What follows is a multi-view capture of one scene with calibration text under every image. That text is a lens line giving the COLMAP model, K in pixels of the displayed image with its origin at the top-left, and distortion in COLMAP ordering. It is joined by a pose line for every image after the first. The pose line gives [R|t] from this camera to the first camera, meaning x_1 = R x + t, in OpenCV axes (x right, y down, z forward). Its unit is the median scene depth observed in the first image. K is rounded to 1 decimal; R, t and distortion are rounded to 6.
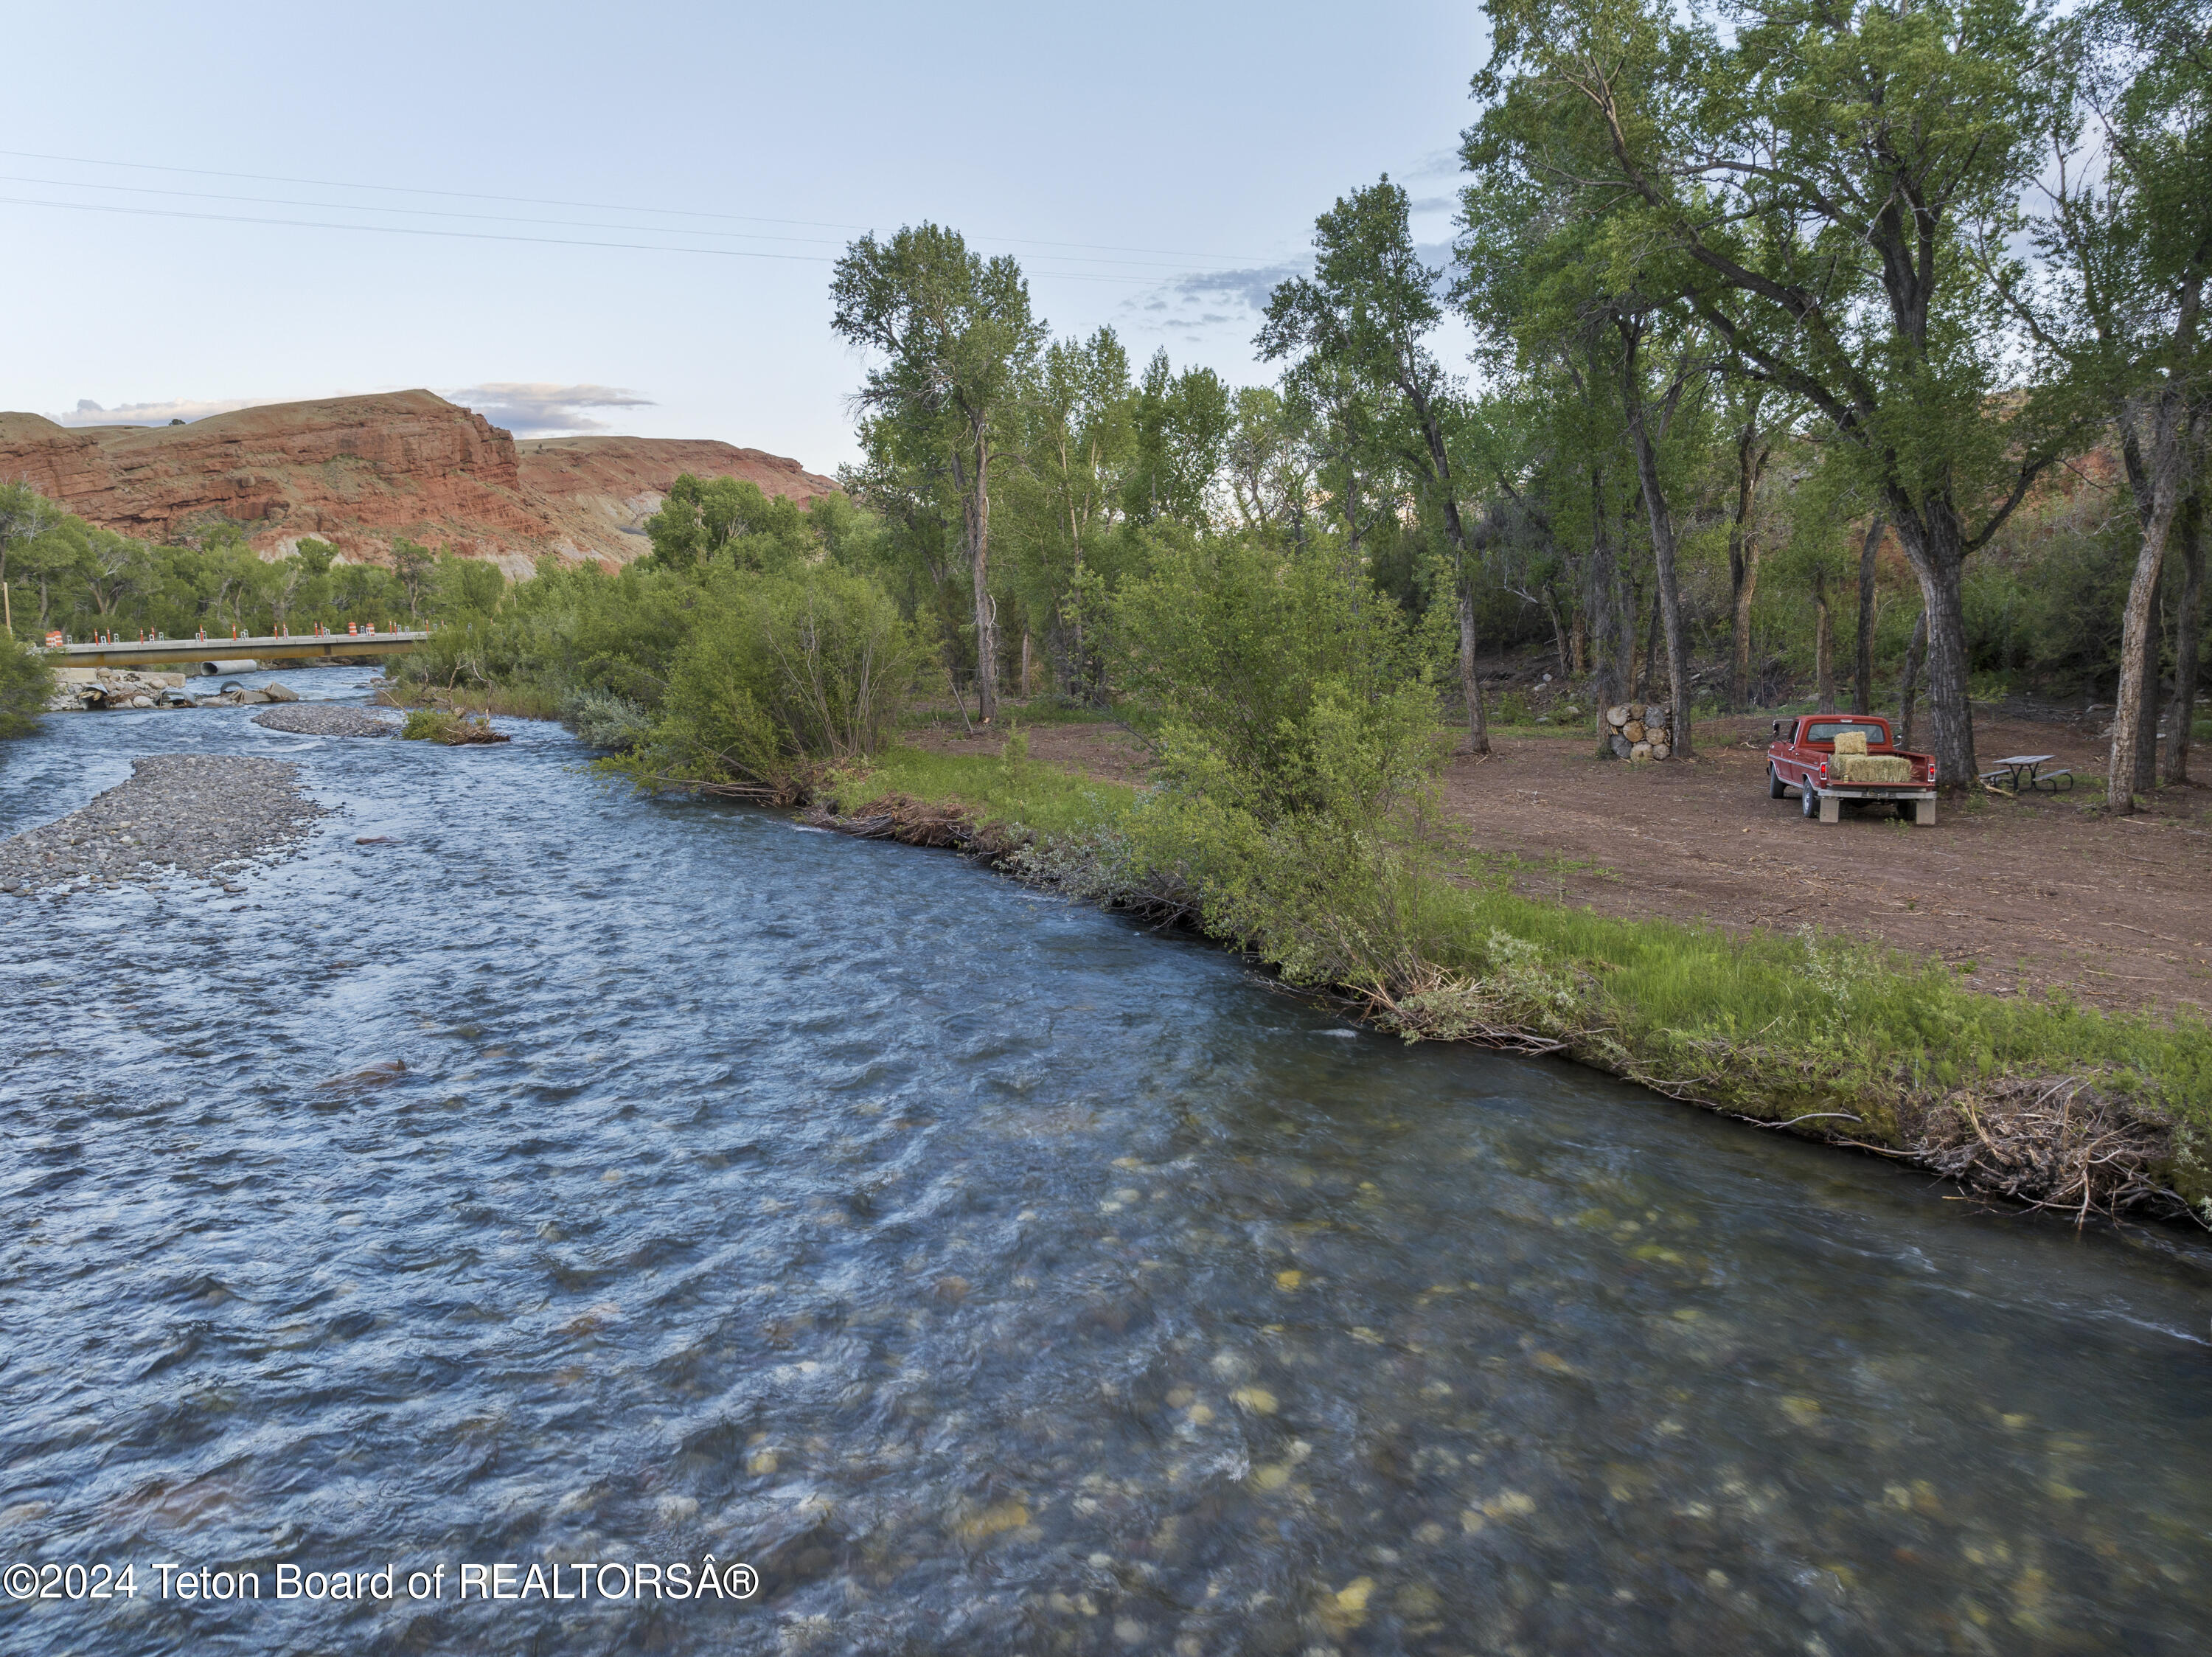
lens RADIAL K [[1567.4, 0, 1102.1], [0, 1567.4, 811.9], [0, 0, 1]] dist [-0.035333, -0.002089]
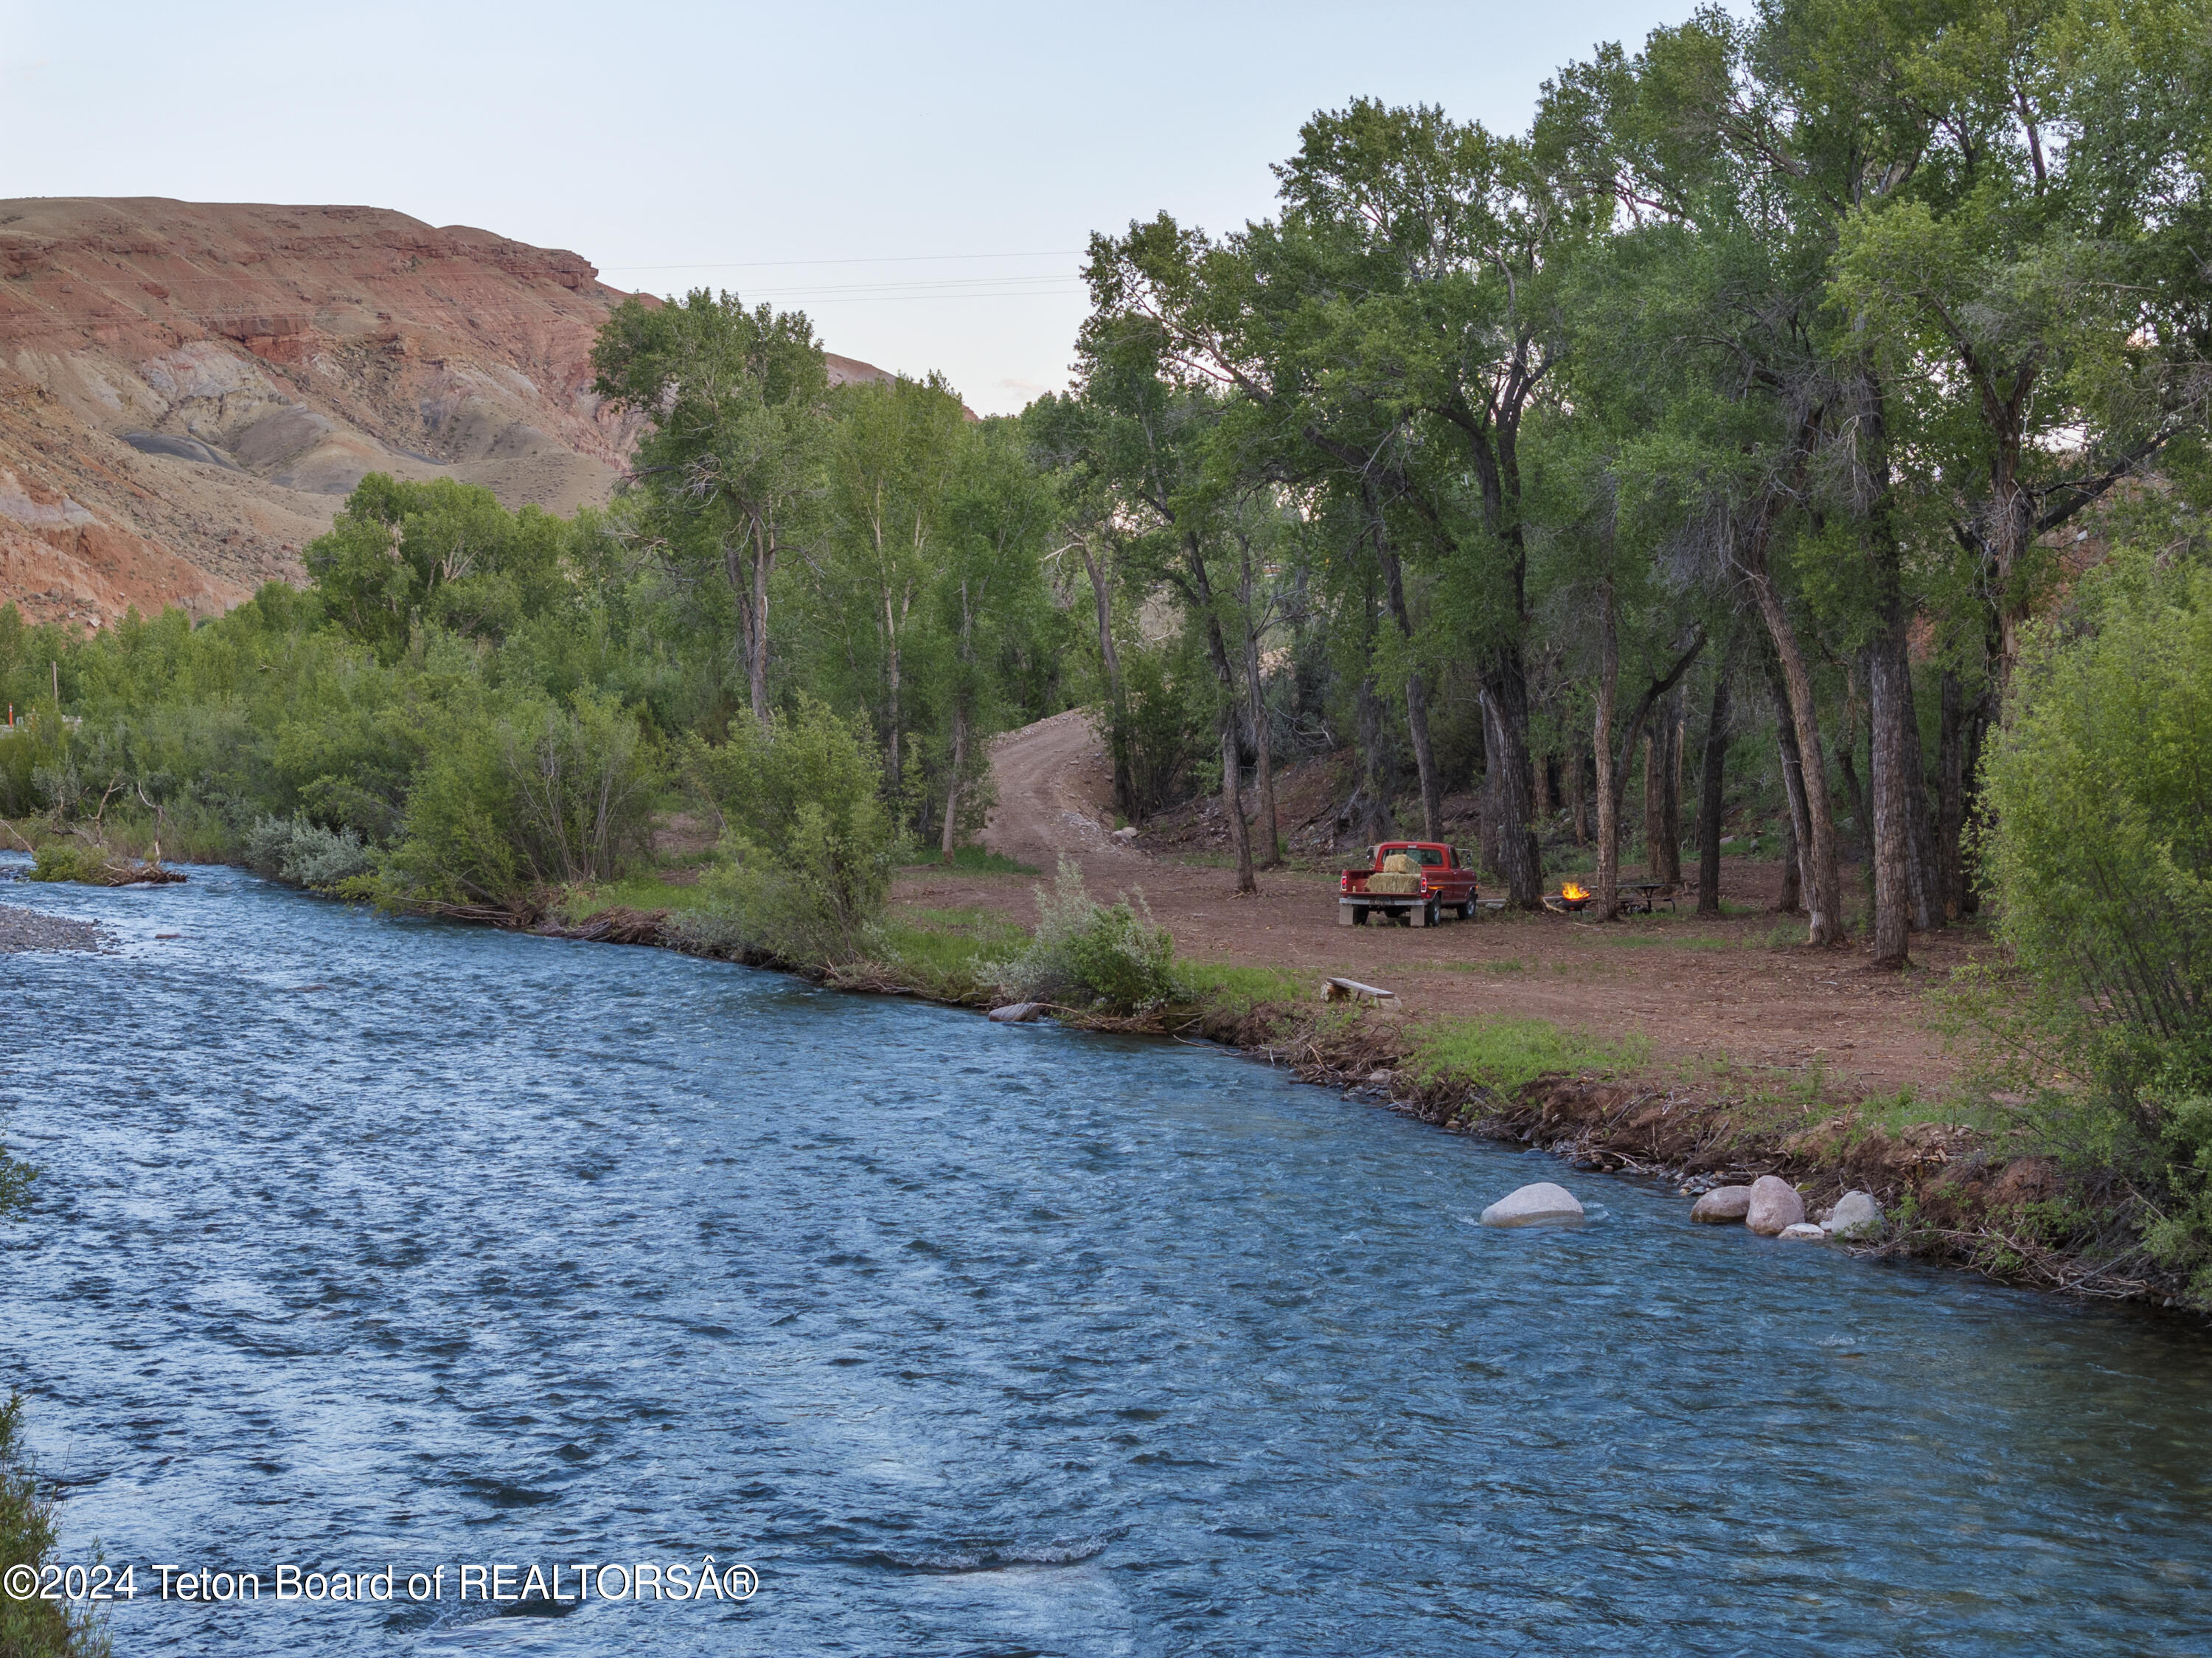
lens RADIAL K [[4446.6, 0, 1106.0], [0, 4446.6, 831.8], [0, 0, 1]] dist [-0.069637, 0.000000]
pose [[0.997365, 0.010711, -0.071746, 0.353511], [-0.016864, 0.996177, -0.085712, 0.160843], [0.070554, 0.086696, 0.993733, -1.703625]]
